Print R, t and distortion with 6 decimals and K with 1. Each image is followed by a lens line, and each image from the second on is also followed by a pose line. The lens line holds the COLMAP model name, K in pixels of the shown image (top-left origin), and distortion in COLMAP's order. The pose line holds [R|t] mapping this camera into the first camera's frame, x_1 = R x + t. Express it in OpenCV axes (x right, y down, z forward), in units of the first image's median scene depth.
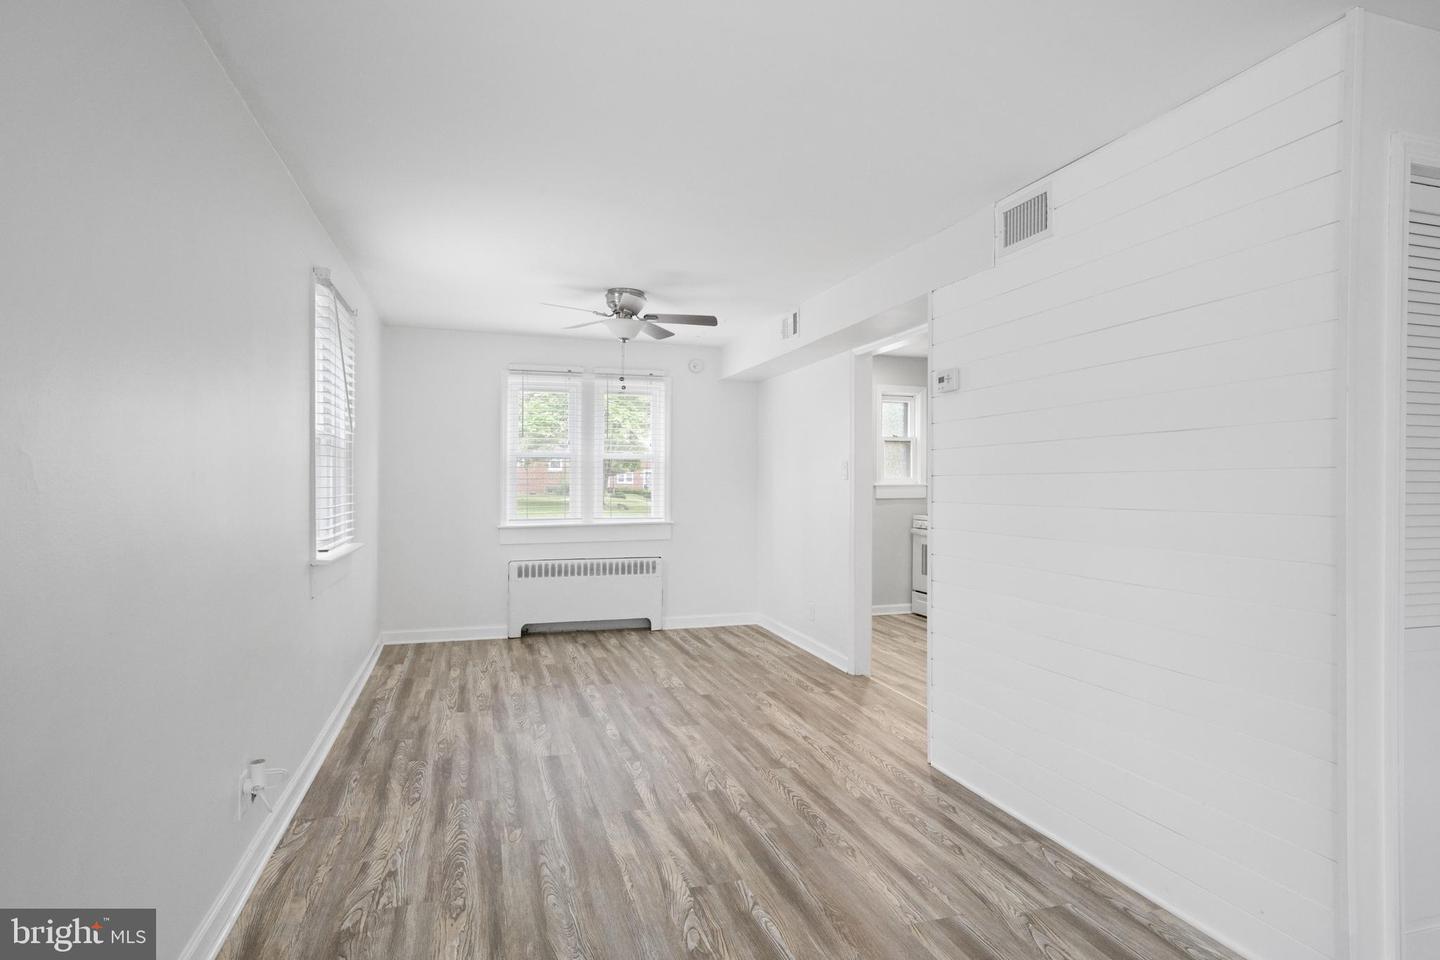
lens RADIAL K [[768.2, 0, 720.0], [0, 768.2, 480.0], [0, 0, 1]] dist [0.003699, 0.000973]
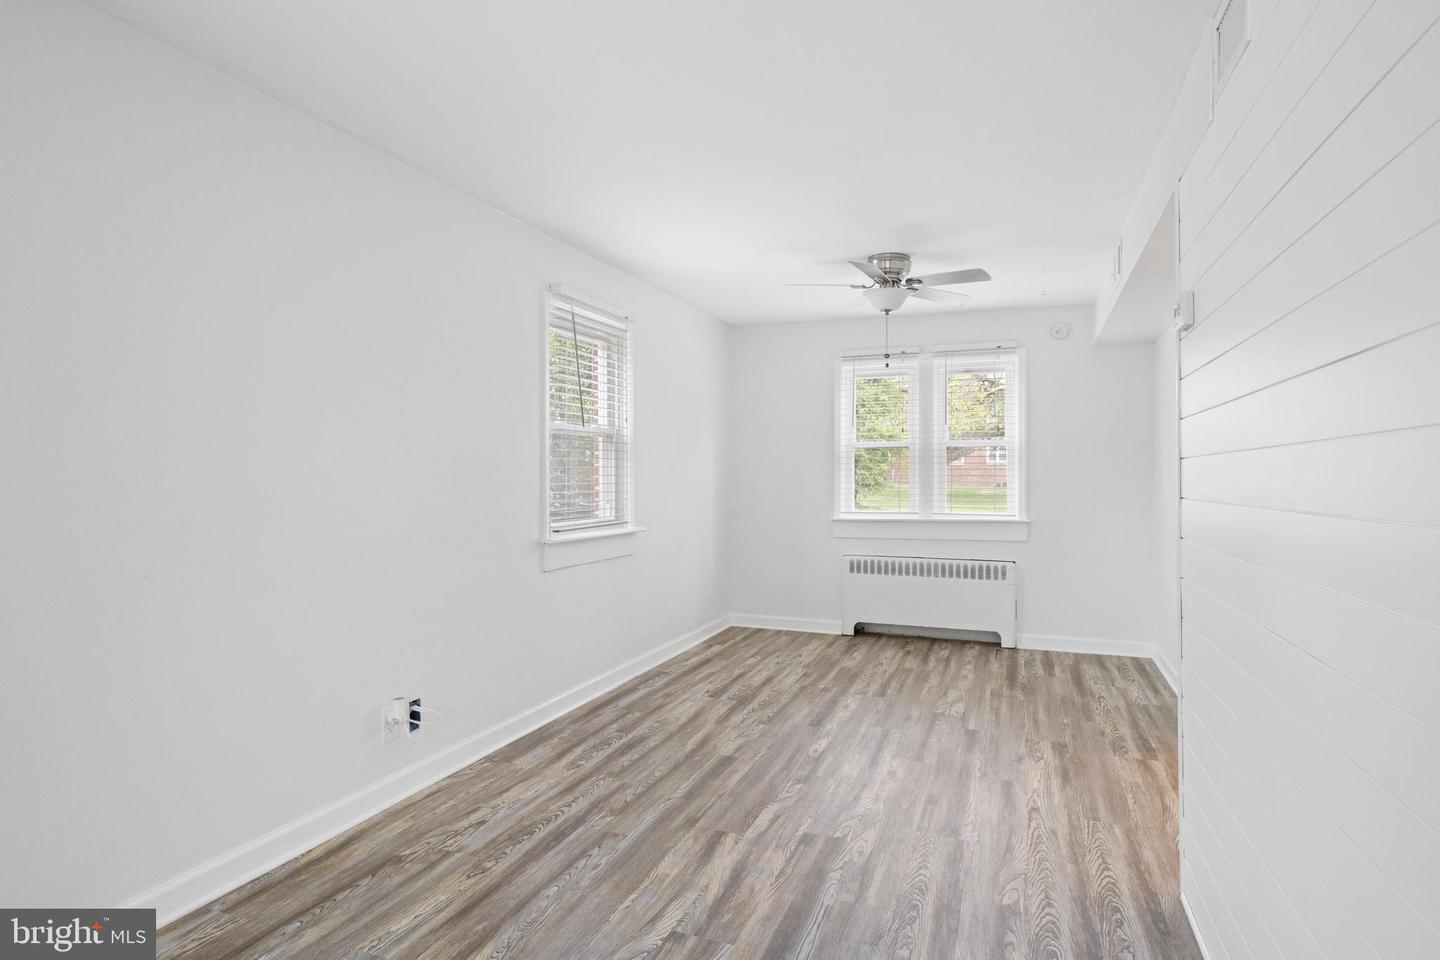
lens RADIAL K [[786.6, 0, 723.4], [0, 786.6, 471.0], [0, 0, 1]] dist [0.005189, 0.001001]
pose [[0.785061, -0.004277, -0.619403, 0.305437], [0.001741, 0.999987, -0.004699, 0.006077], [0.619415, 0.002610, 0.785059, 0.178783]]
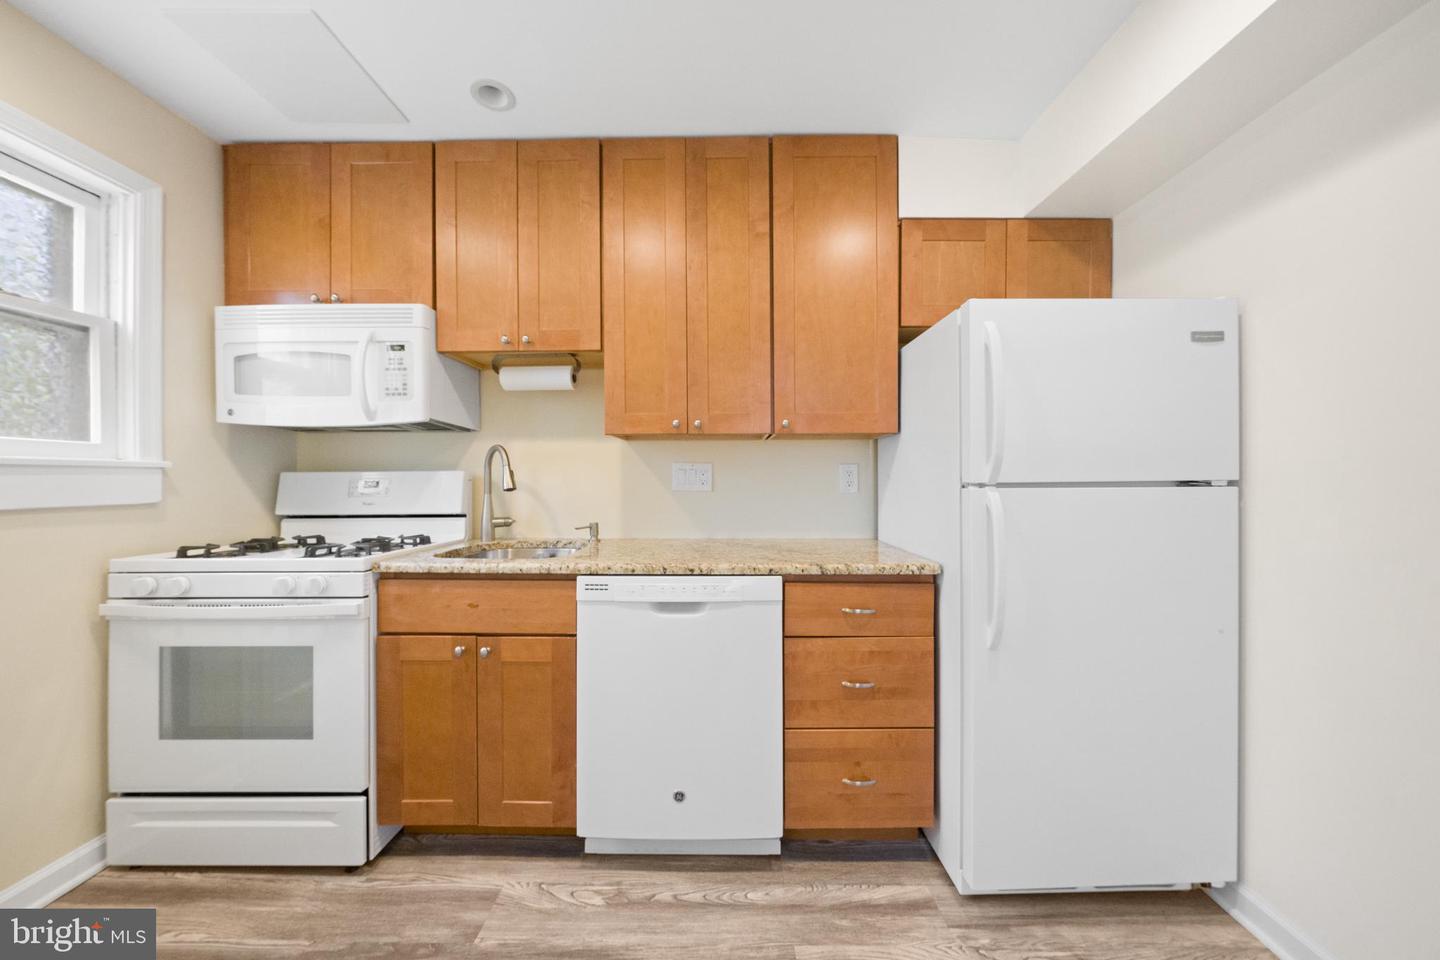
lens RADIAL K [[483.3, 0, 720.0], [0, 483.3, 480.0], [0, 0, 1]] dist [-0.007734, -0.000029]
pose [[0.305076, -0.002760, 0.952324, 0.229554], [0.003549, 0.999992, 0.001761, 0.022479], [-0.952321, 0.002843, 0.305084, 1.140077]]
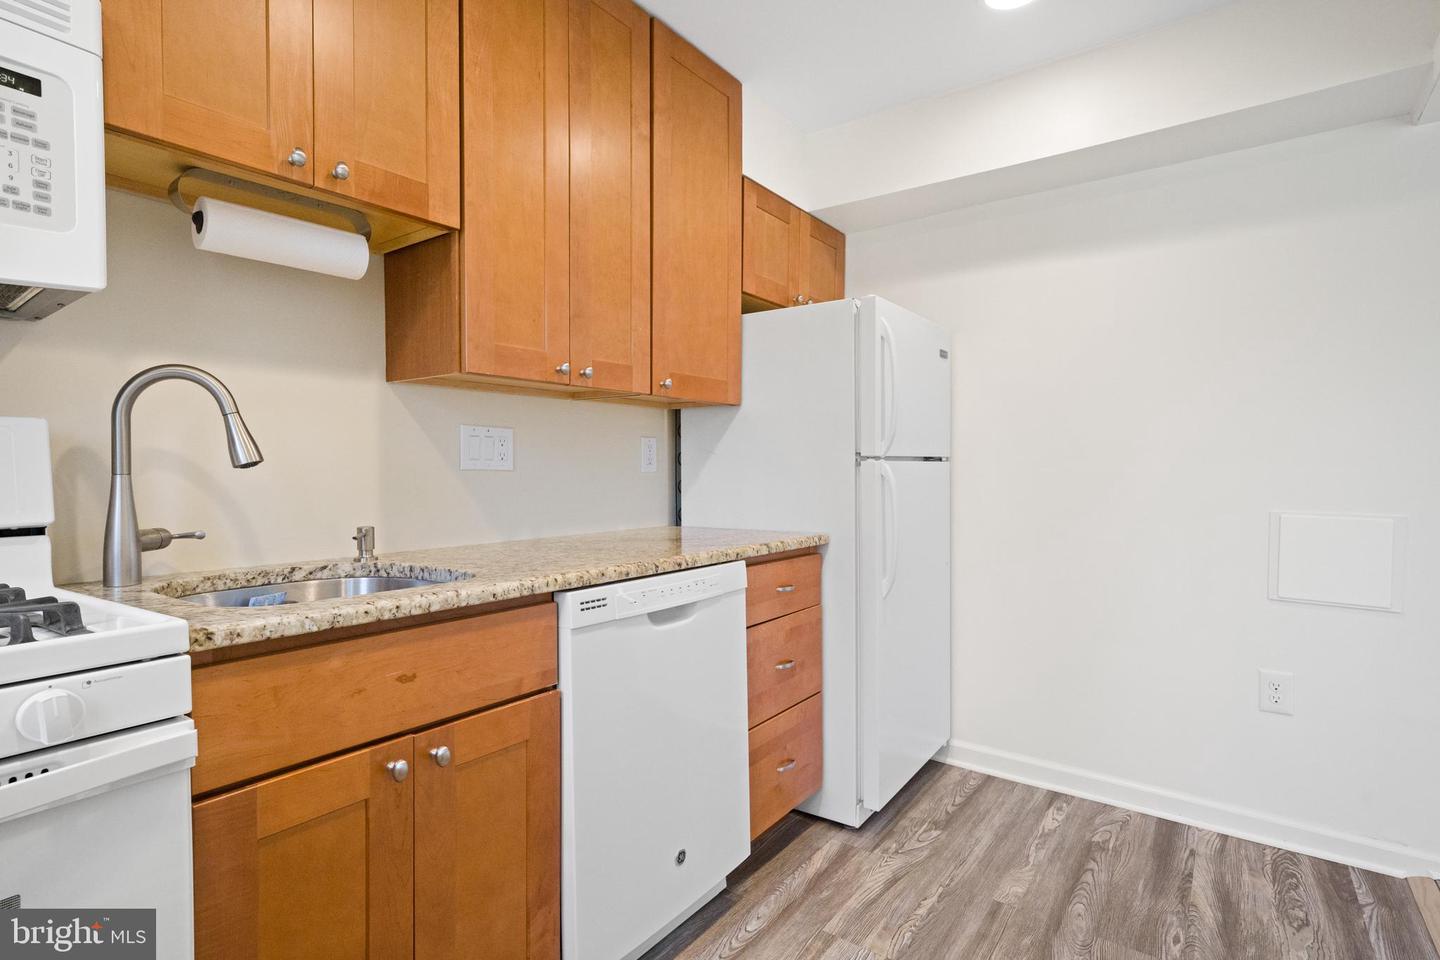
lens RADIAL K [[720.8, 0, 714.6], [0, 720.8, 478.3], [0, 0, 1]] dist [0.002781, 0.000774]
pose [[-0.592512, -0.008255, 0.805519, 0.218261], [0.003971, 0.999905, 0.013167, 0.033675], [-0.805552, 0.011000, -0.592423, 1.467330]]
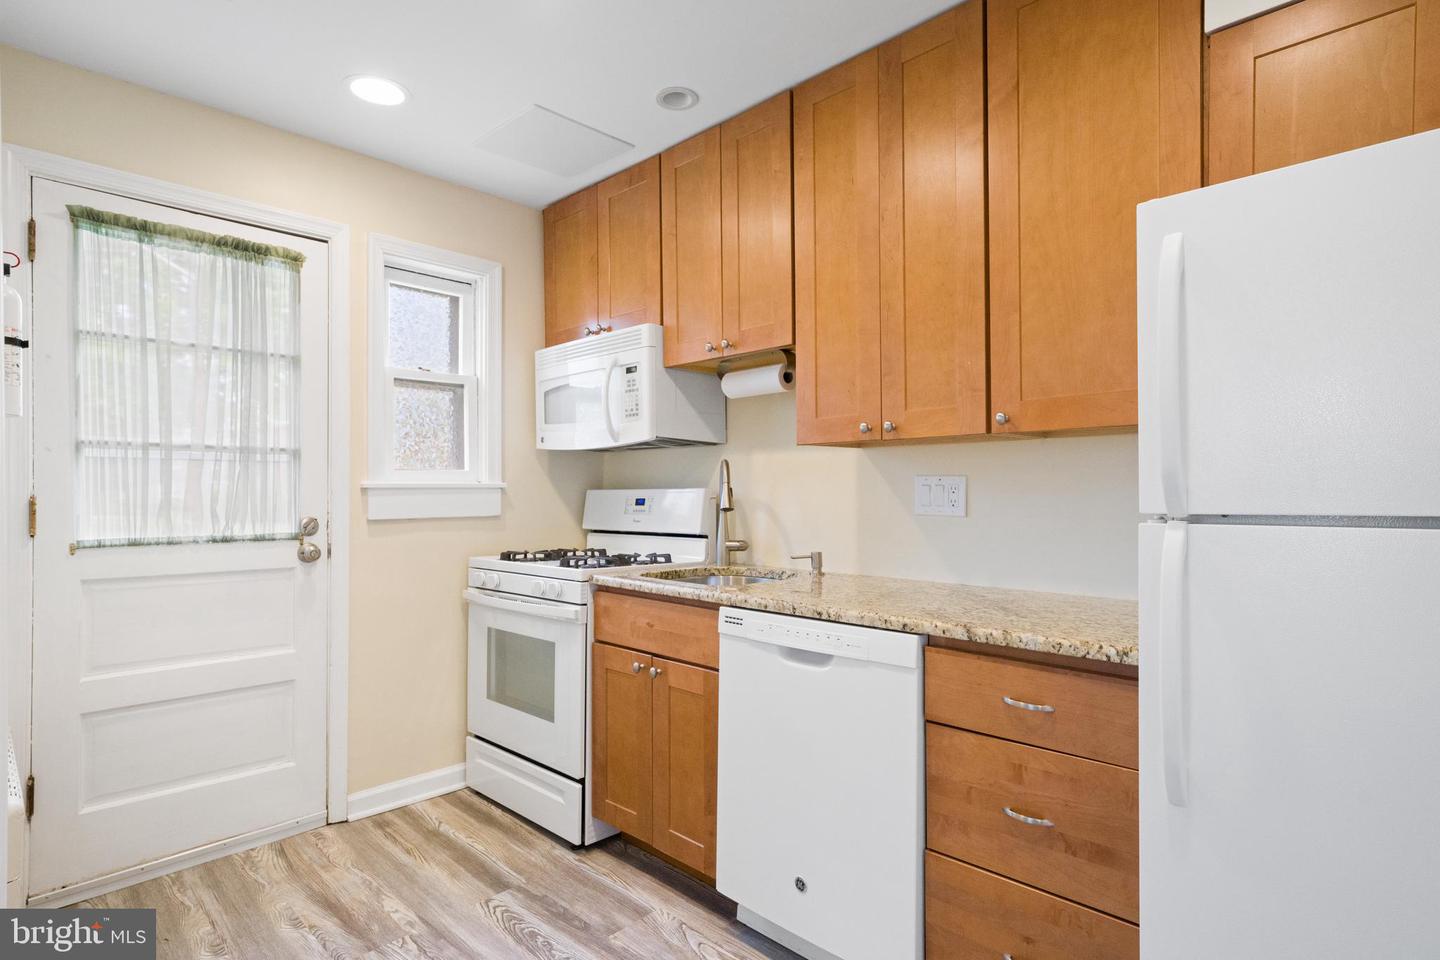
lens RADIAL K [[760.0, 0, 728.4], [0, 760.0, 492.2], [0, 0, 1]] dist [0.002694, 0.000592]
pose [[0.882812, -0.003147, 0.469715, 0.294820], [0.003438, 0.999994, 0.000238, 0.017170], [-0.469713, 0.001405, 0.882818, 0.913947]]
